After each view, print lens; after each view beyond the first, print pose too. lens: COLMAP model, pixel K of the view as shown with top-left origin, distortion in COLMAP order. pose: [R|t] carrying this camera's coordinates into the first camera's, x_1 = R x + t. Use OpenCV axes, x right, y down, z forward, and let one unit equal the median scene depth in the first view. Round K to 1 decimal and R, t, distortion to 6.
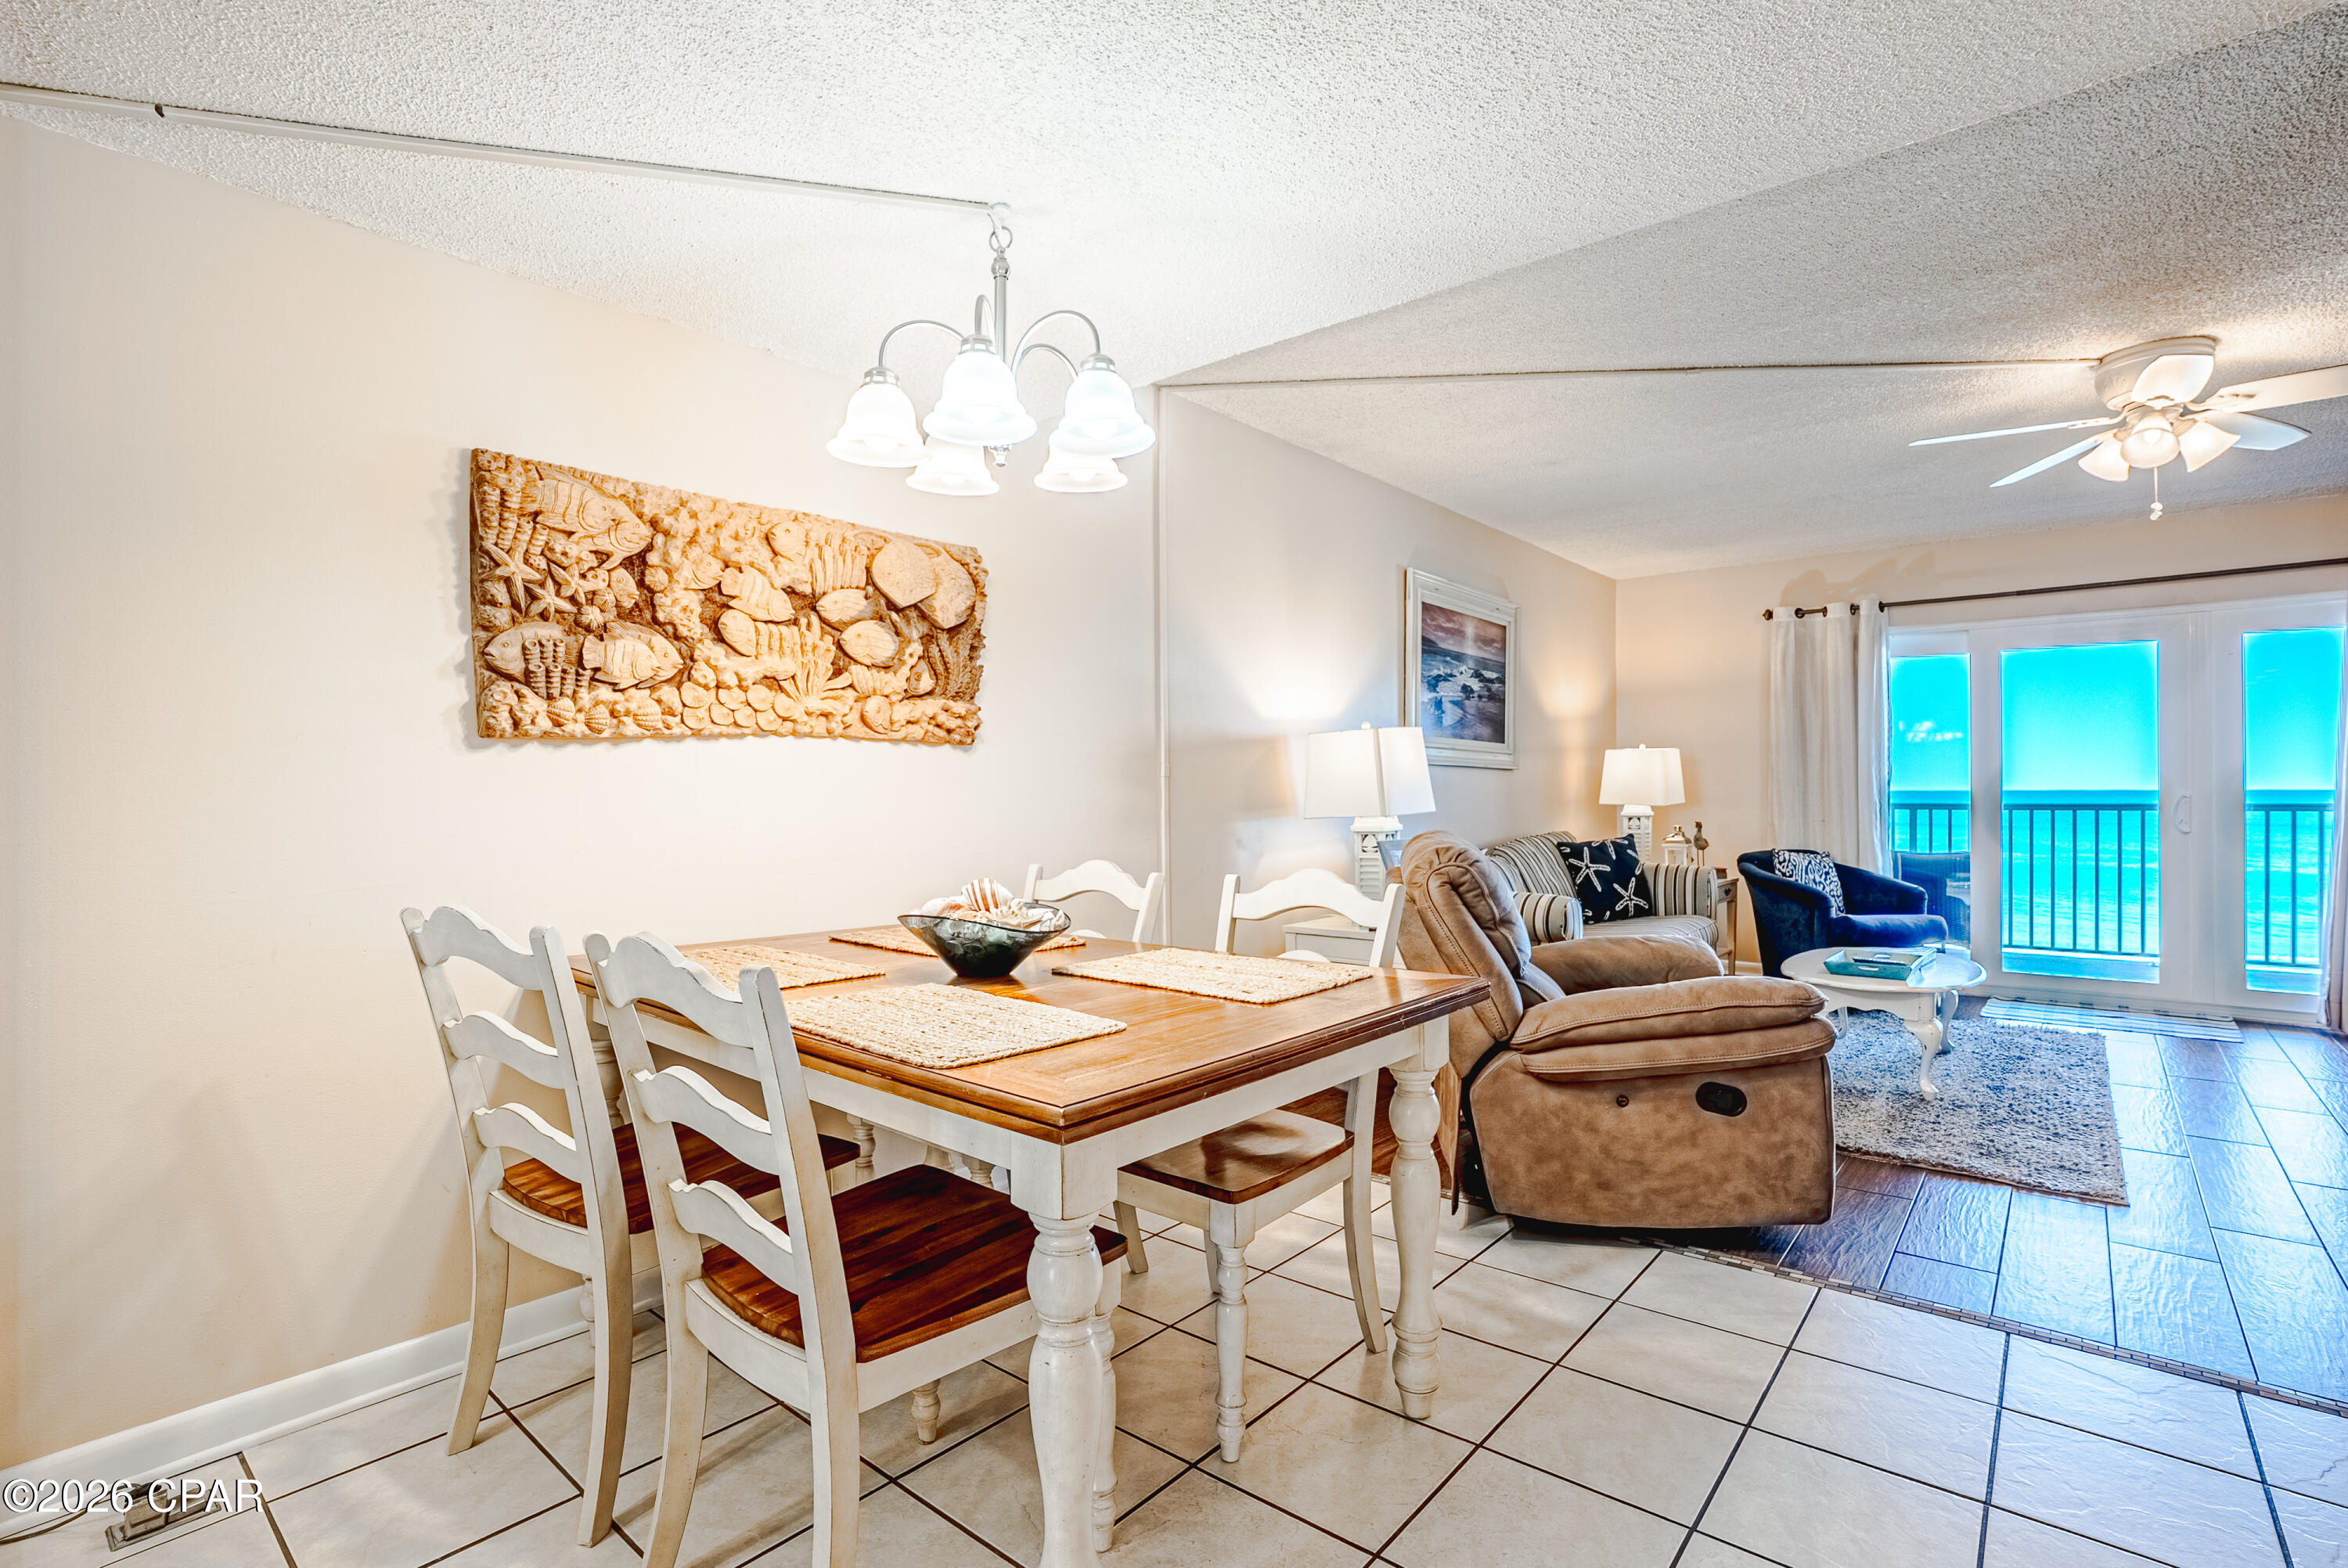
lens RADIAL K [[1100.5, 0, 1186.2], [0, 1100.5, 782.5], [0, 0, 1]] dist [-0.064124, 0.023583]
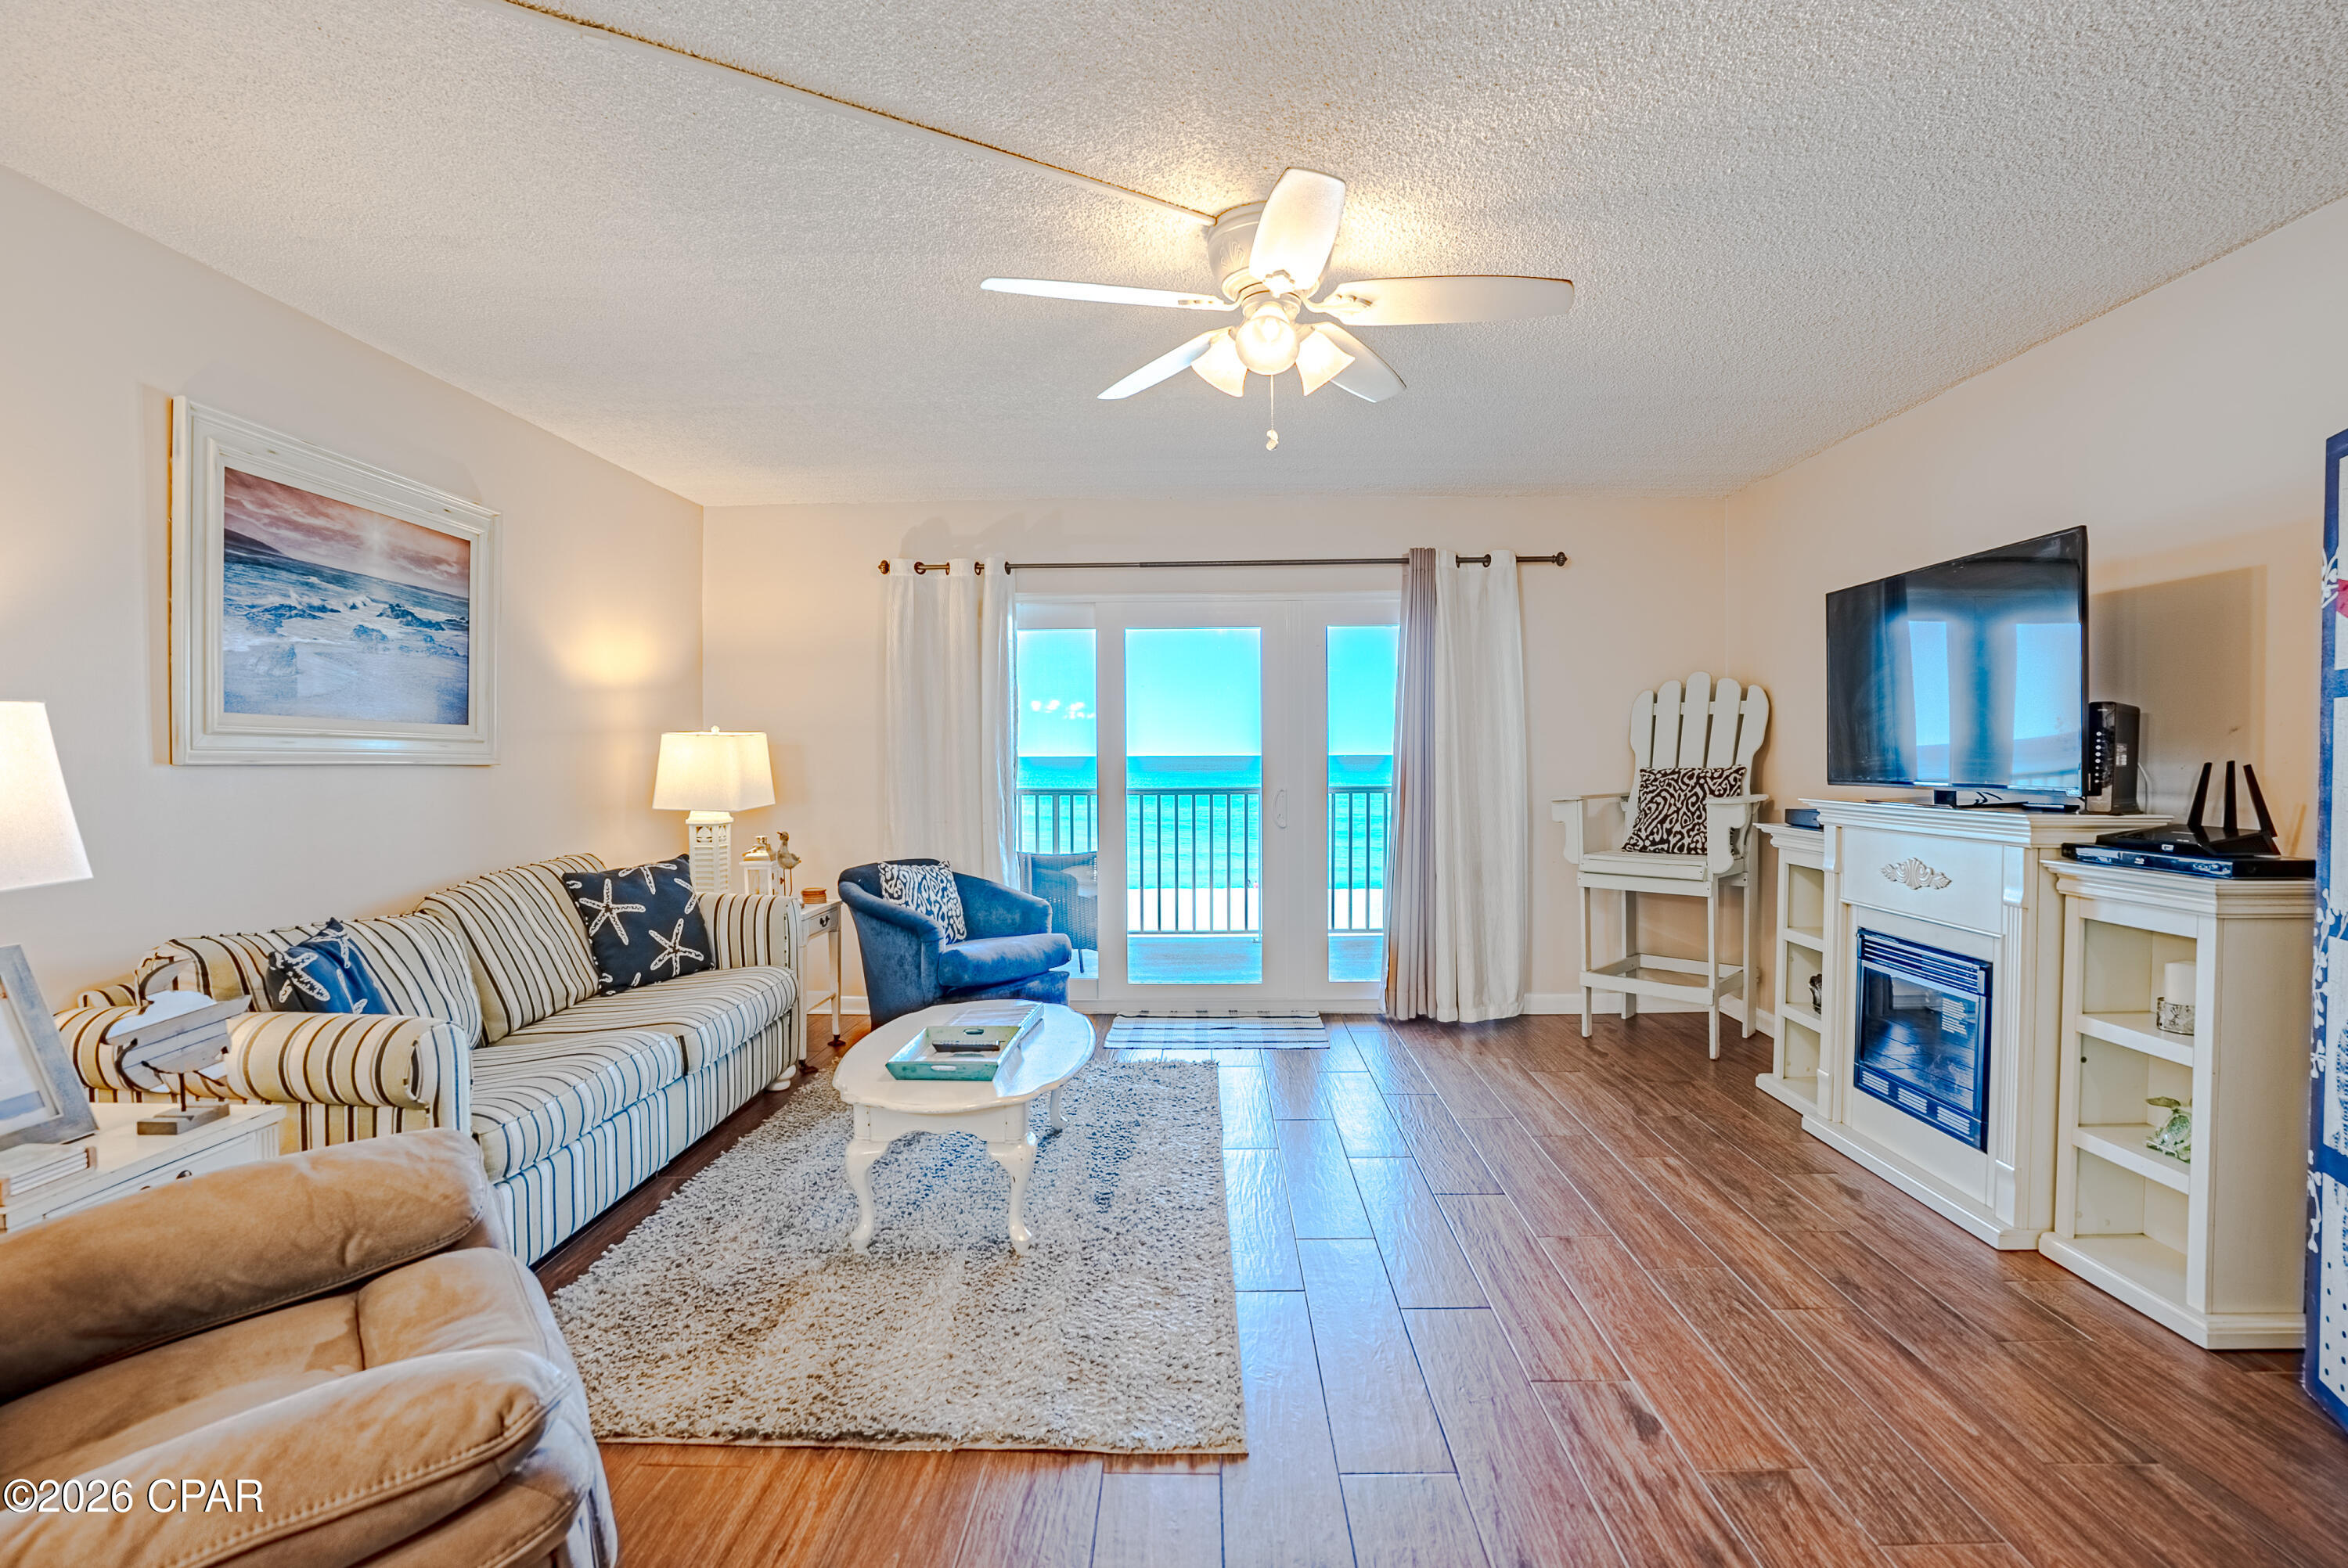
lens RADIAL K [[1100.5, 0, 1182.4], [0, 1100.5, 777.5], [0, 0, 1]] dist [-0.064124, 0.023583]
pose [[0.776545, -0.016189, 0.629854, 0.428224], [-0.000472, 0.999655, 0.026275, -0.042636], [-0.630062, -0.020701, 0.776269, 0.494798]]
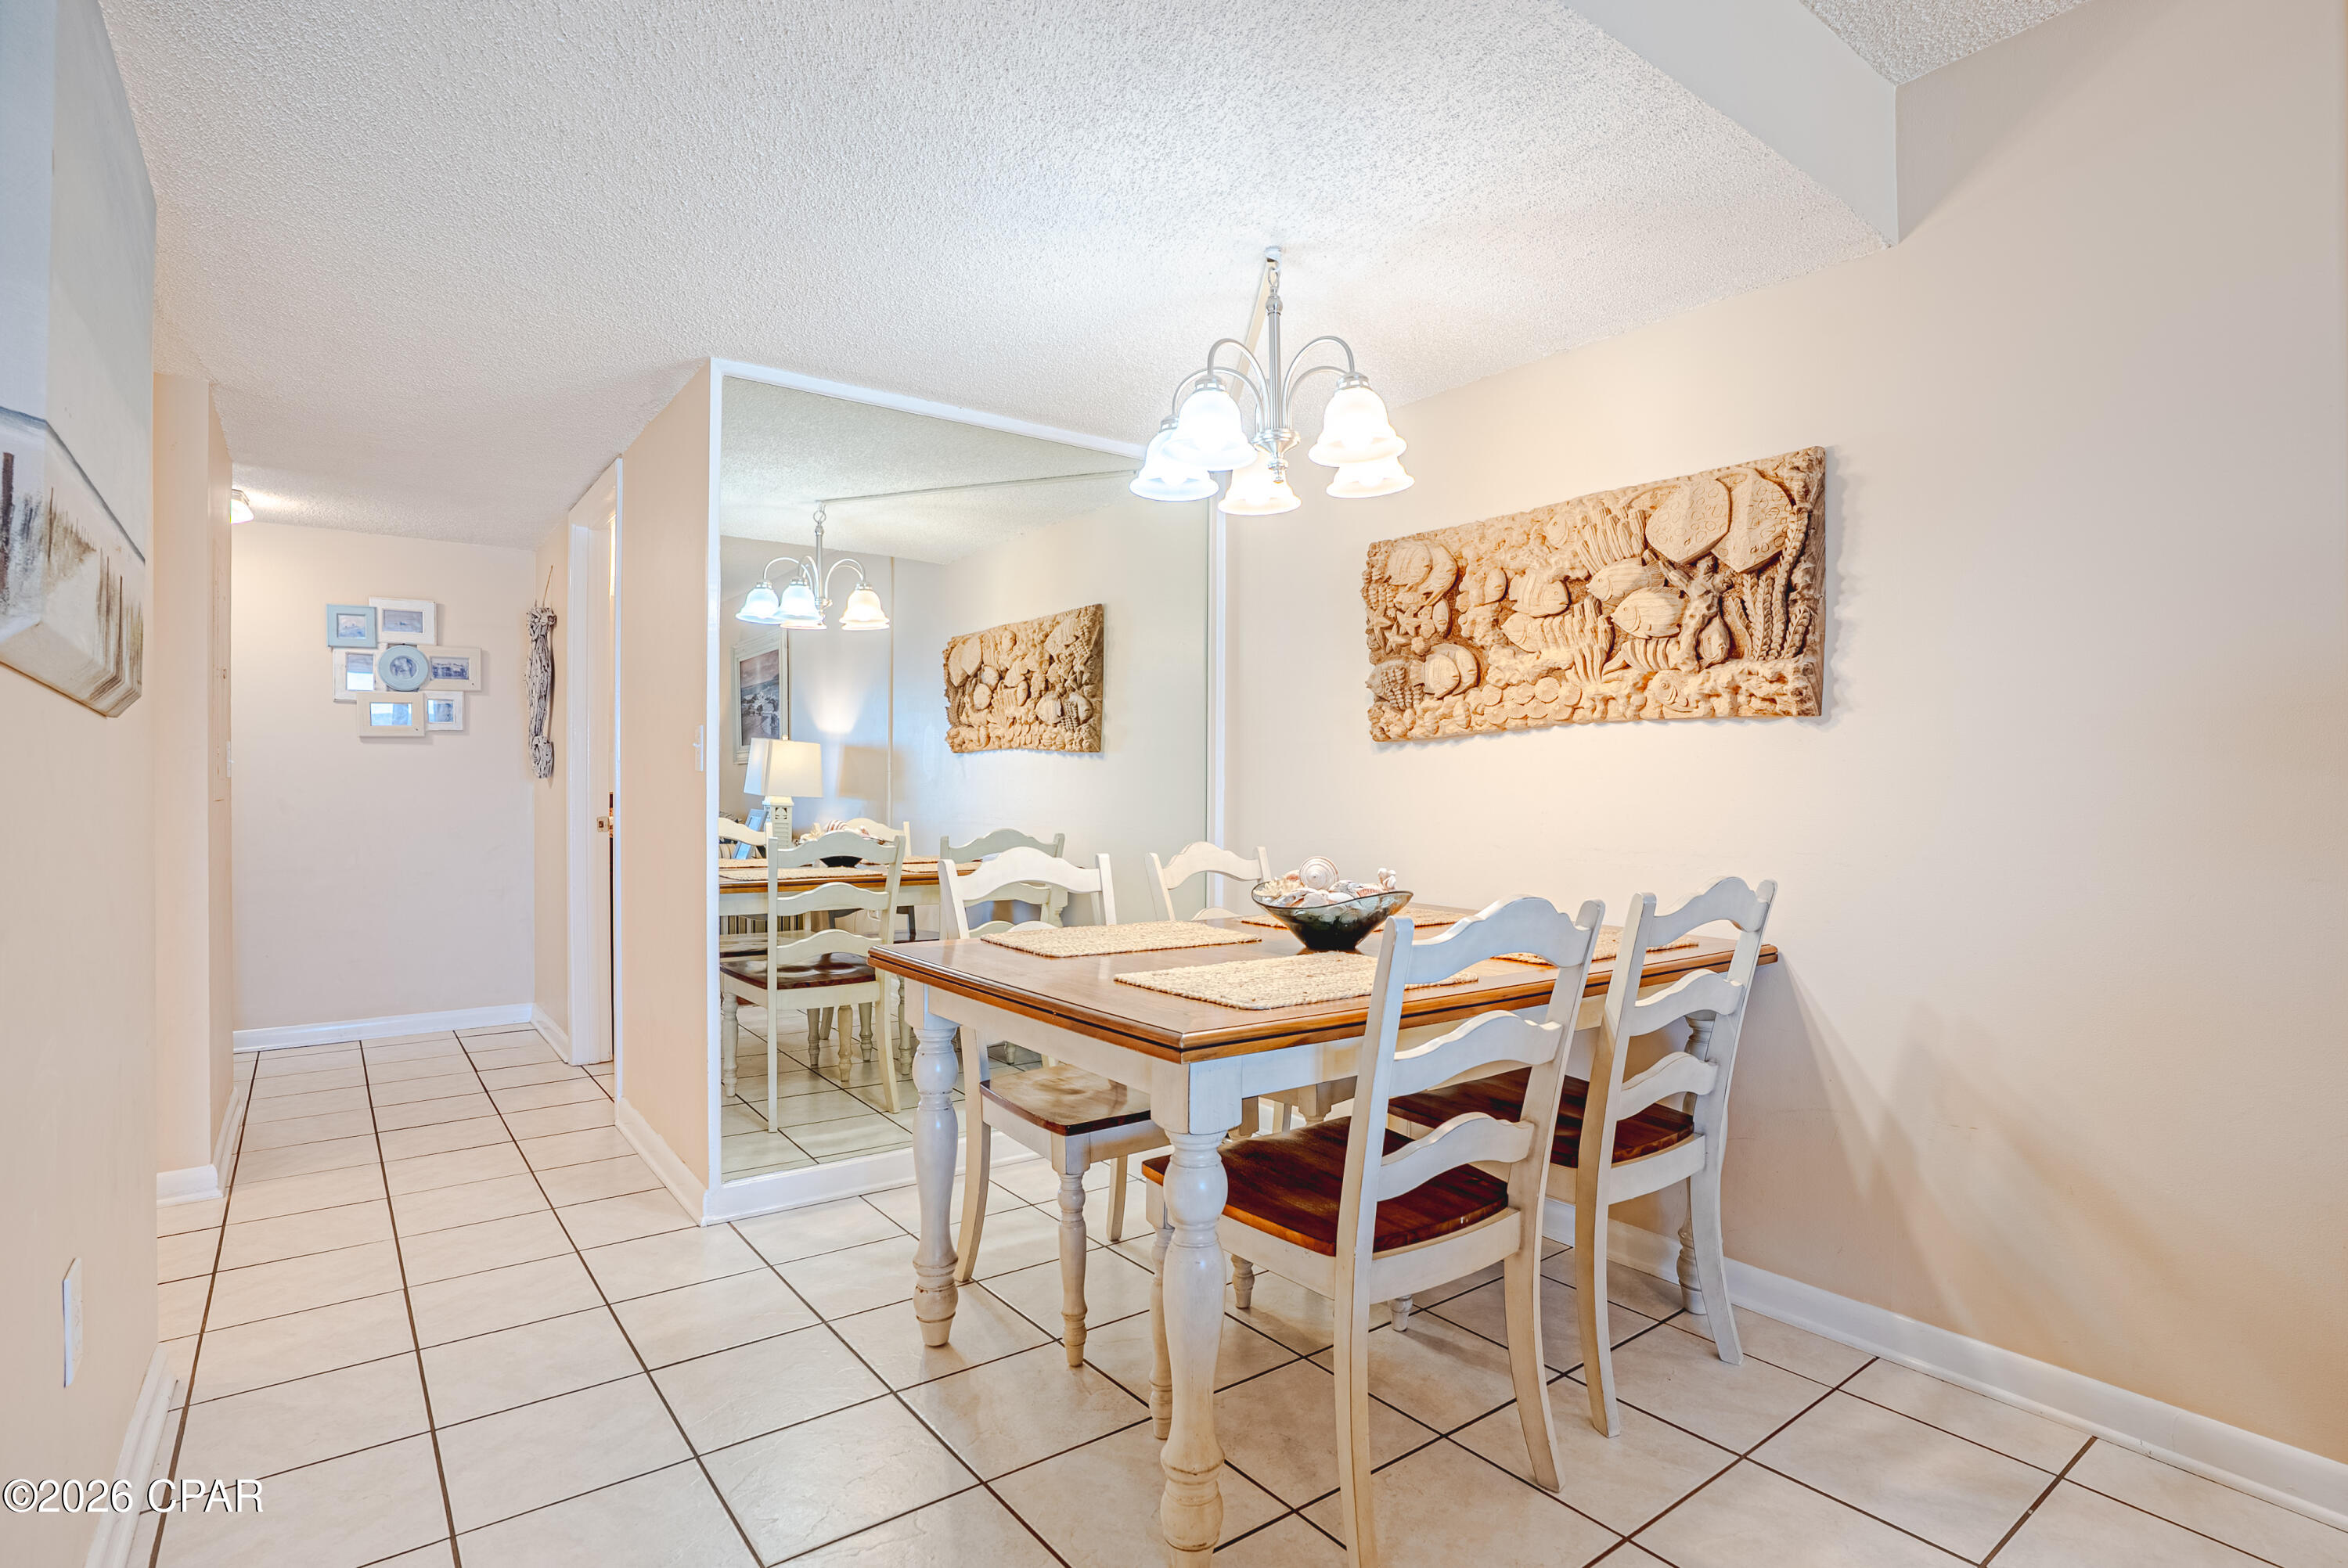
lens RADIAL K [[1132.6, 0, 1168.5], [0, 1132.6, 793.6], [0, 0, 1]] dist [-0.049593, 0.018431]
pose [[-0.220178, 0.009944, -0.975409, 0.656954], [0.004871, 0.999947, 0.009095, 0.010063], [0.975447, -0.002749, -0.220215, 0.770815]]
